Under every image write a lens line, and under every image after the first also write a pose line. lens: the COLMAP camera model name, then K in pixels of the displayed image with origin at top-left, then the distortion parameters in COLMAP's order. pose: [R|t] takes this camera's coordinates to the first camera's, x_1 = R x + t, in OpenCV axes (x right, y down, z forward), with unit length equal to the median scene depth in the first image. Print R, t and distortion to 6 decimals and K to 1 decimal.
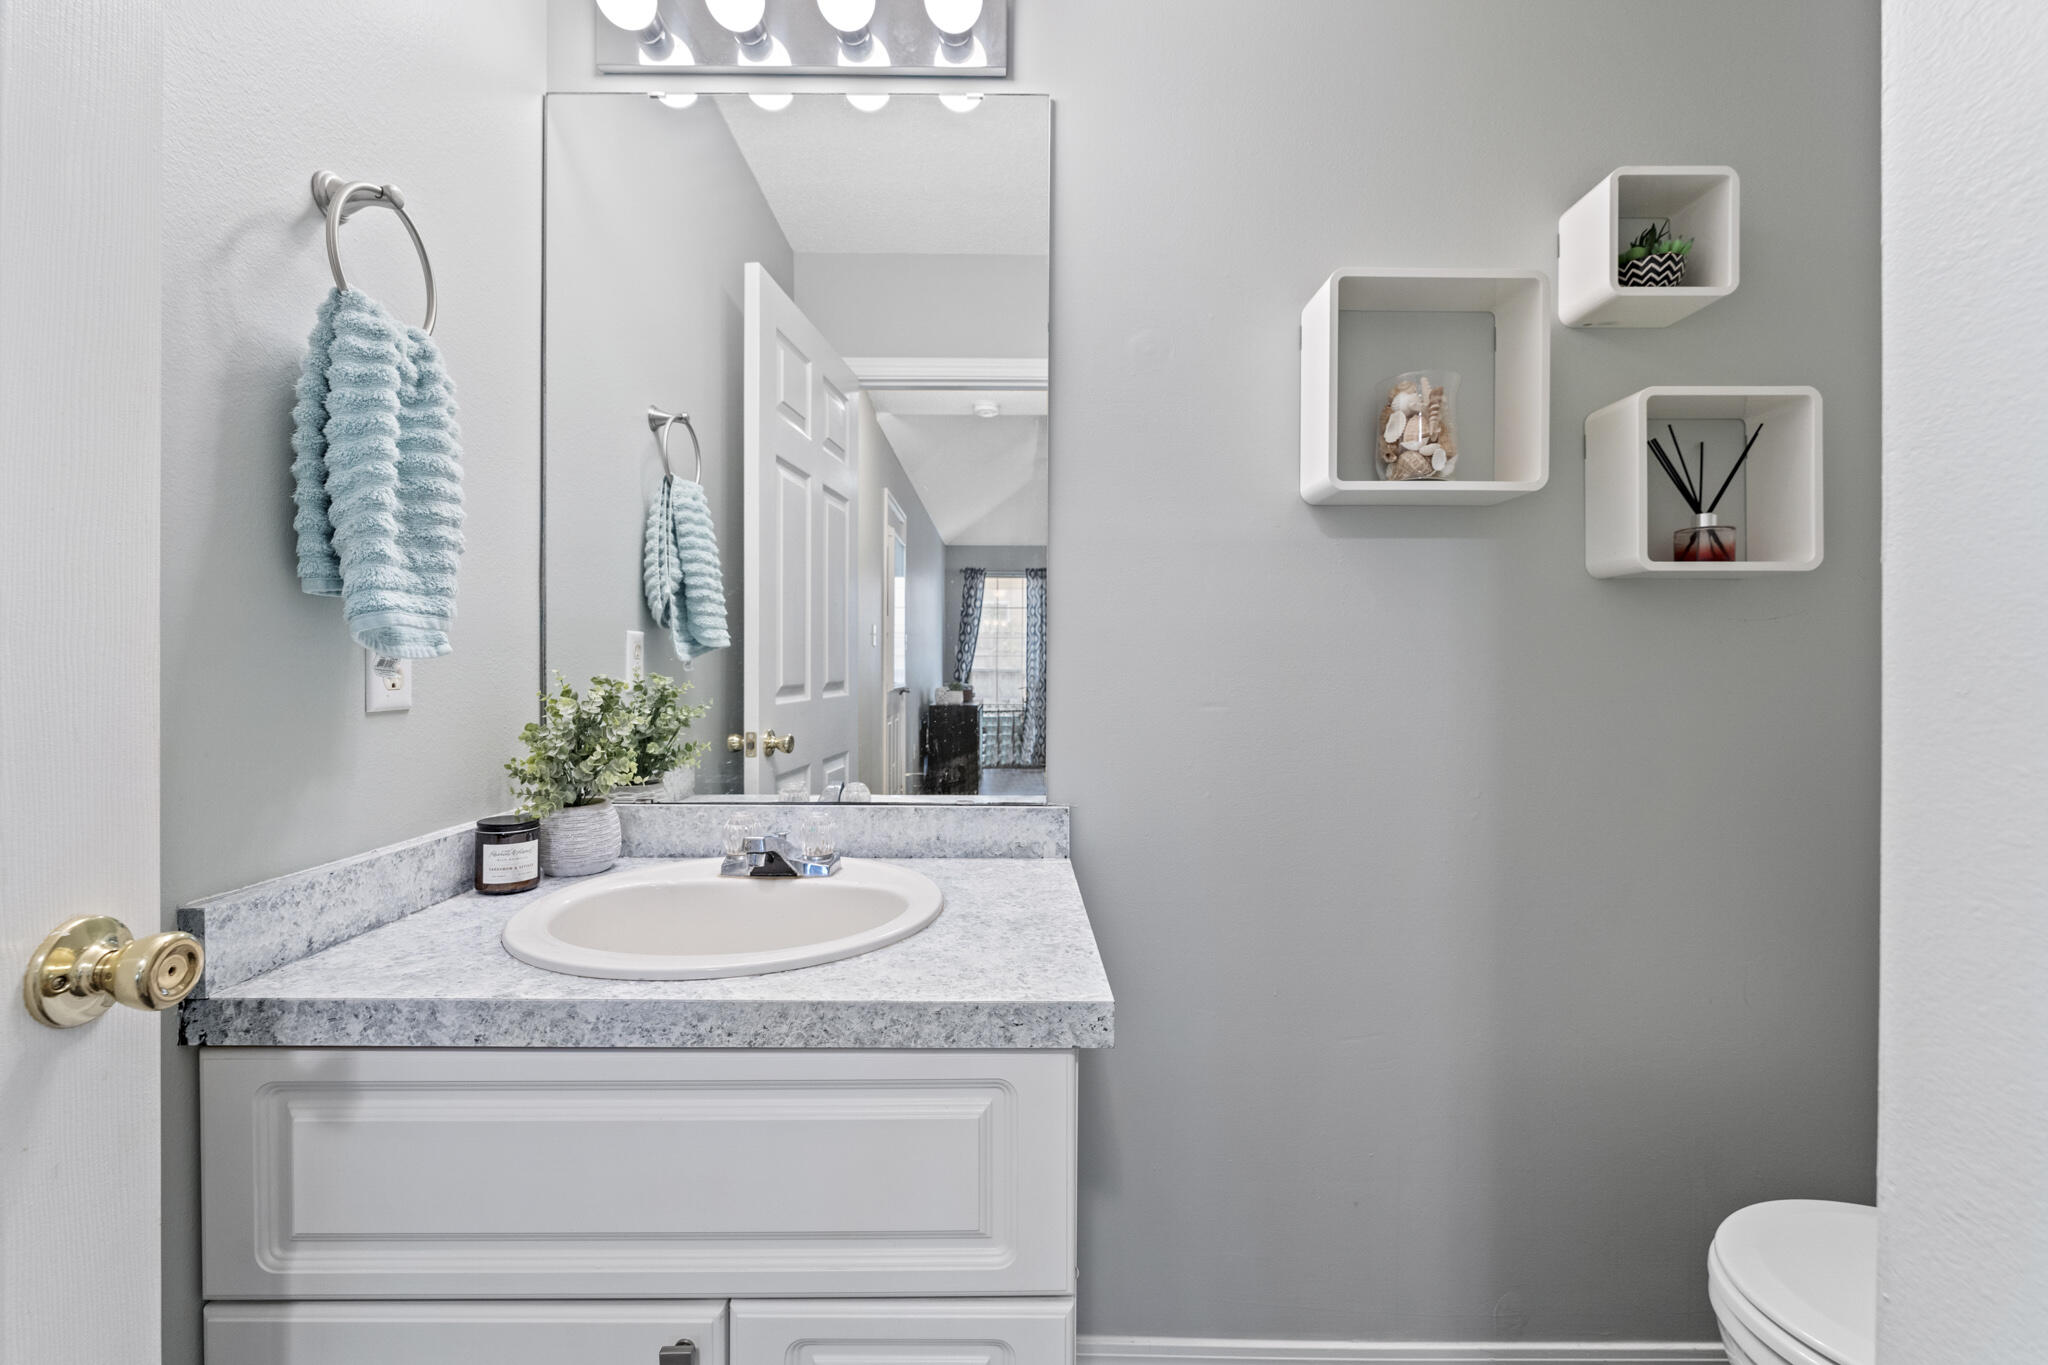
lens RADIAL K [[847.4, 0, 1024.0], [0, 847.4, 682.5], [0, 0, 1]] dist [-0.001672, 0.000161]
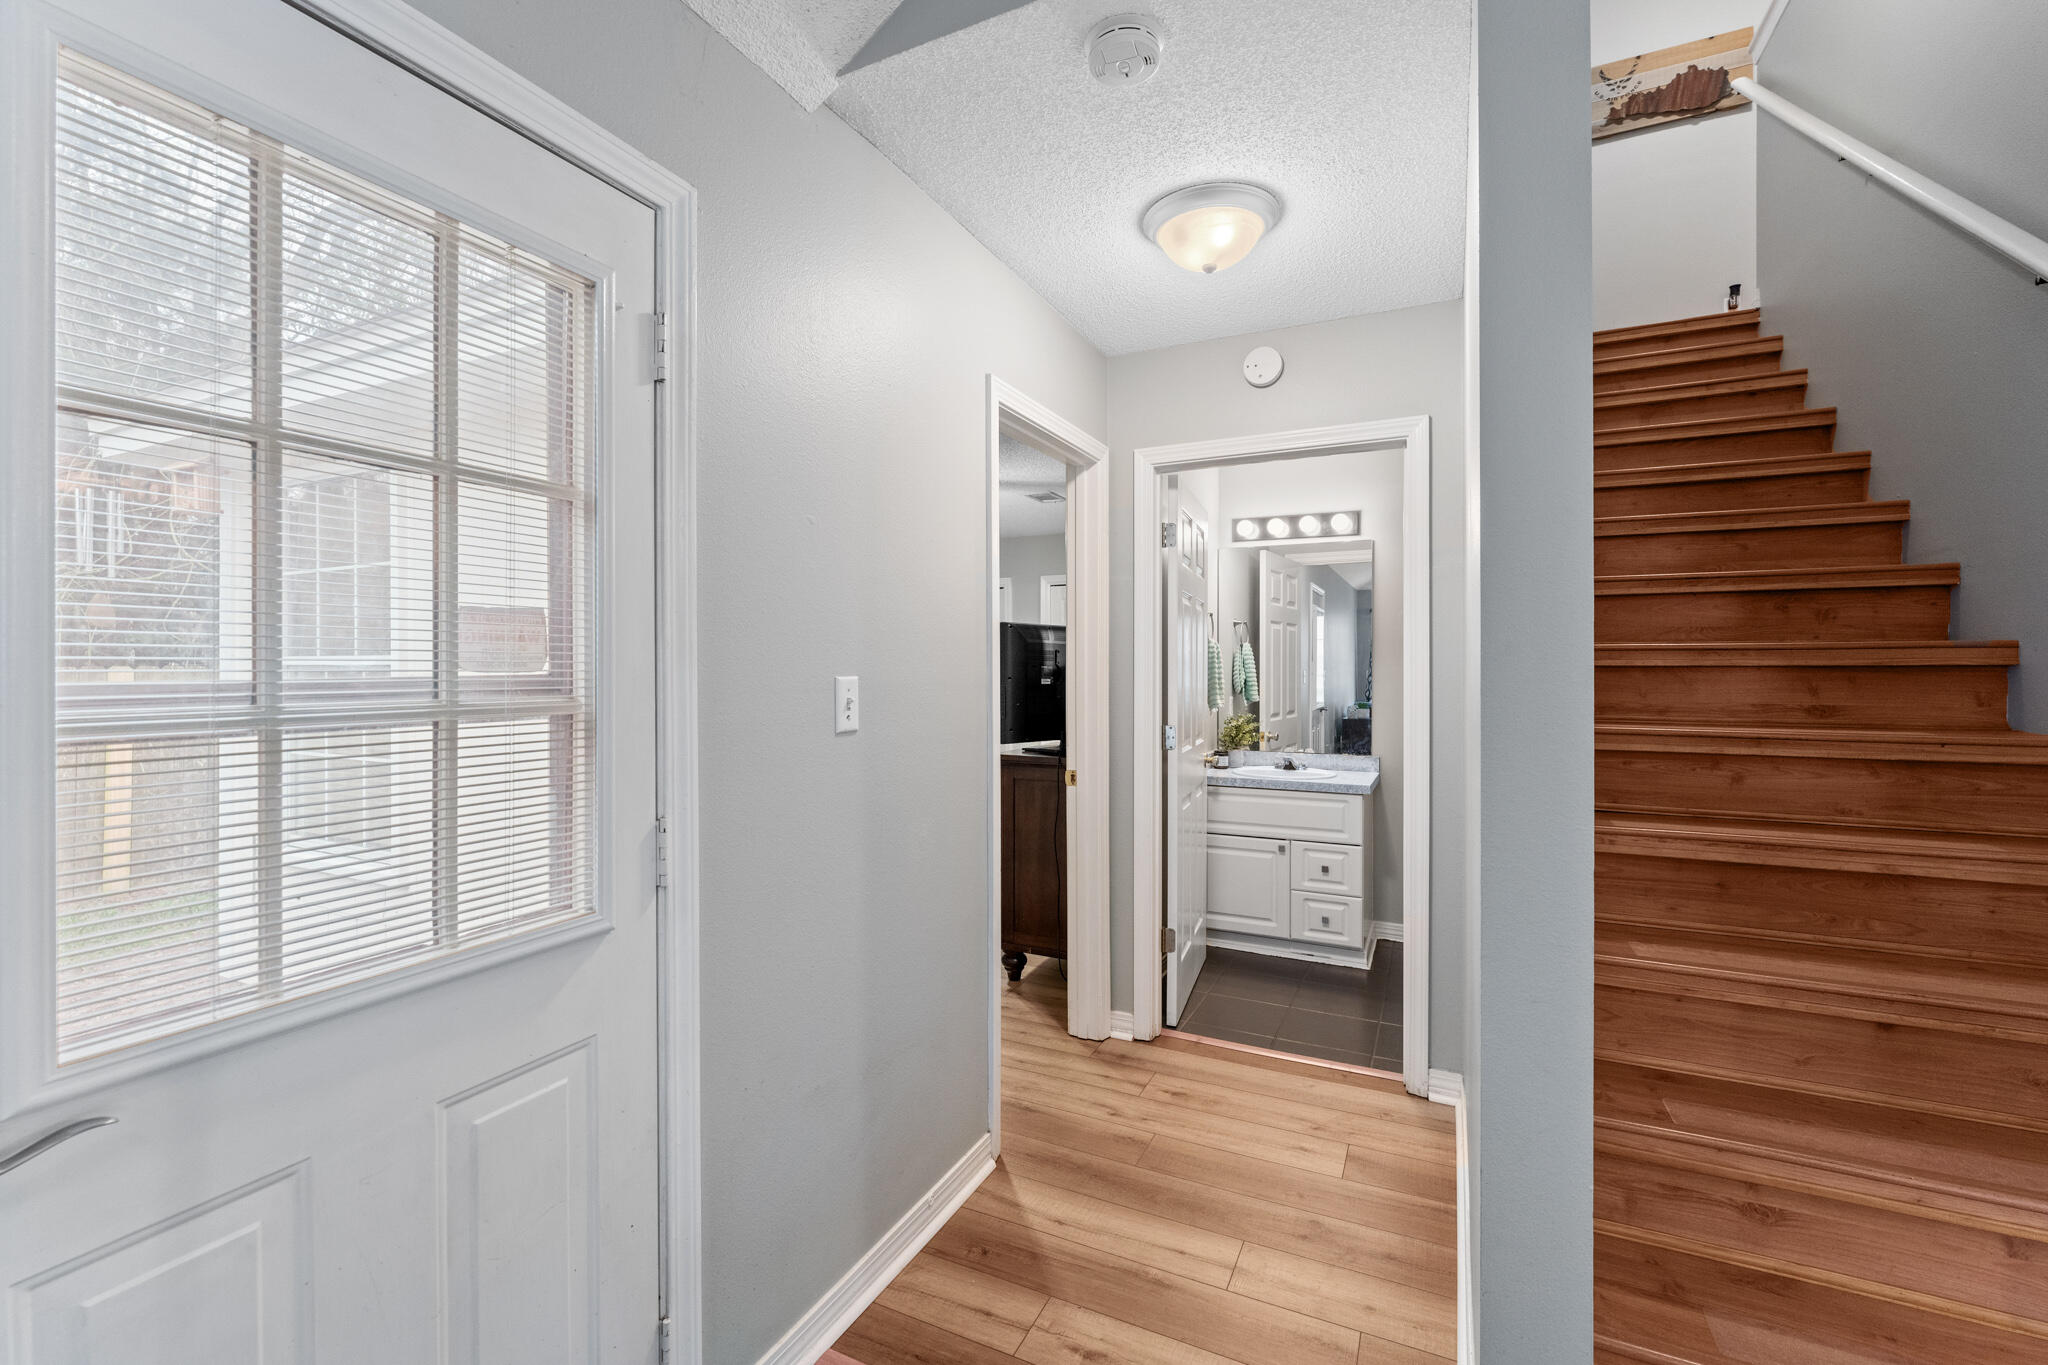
lens RADIAL K [[879.0, 0, 1019.4], [0, 879.0, 673.4], [0, 0, 1]] dist [0.000667, 0.000009]
pose [[0.890474, -0.000849, -0.455033, 0.392038], [-0.007179, 0.999848, -0.015914, -0.119437], [0.454977, 0.017438, 0.890332, -2.873957]]
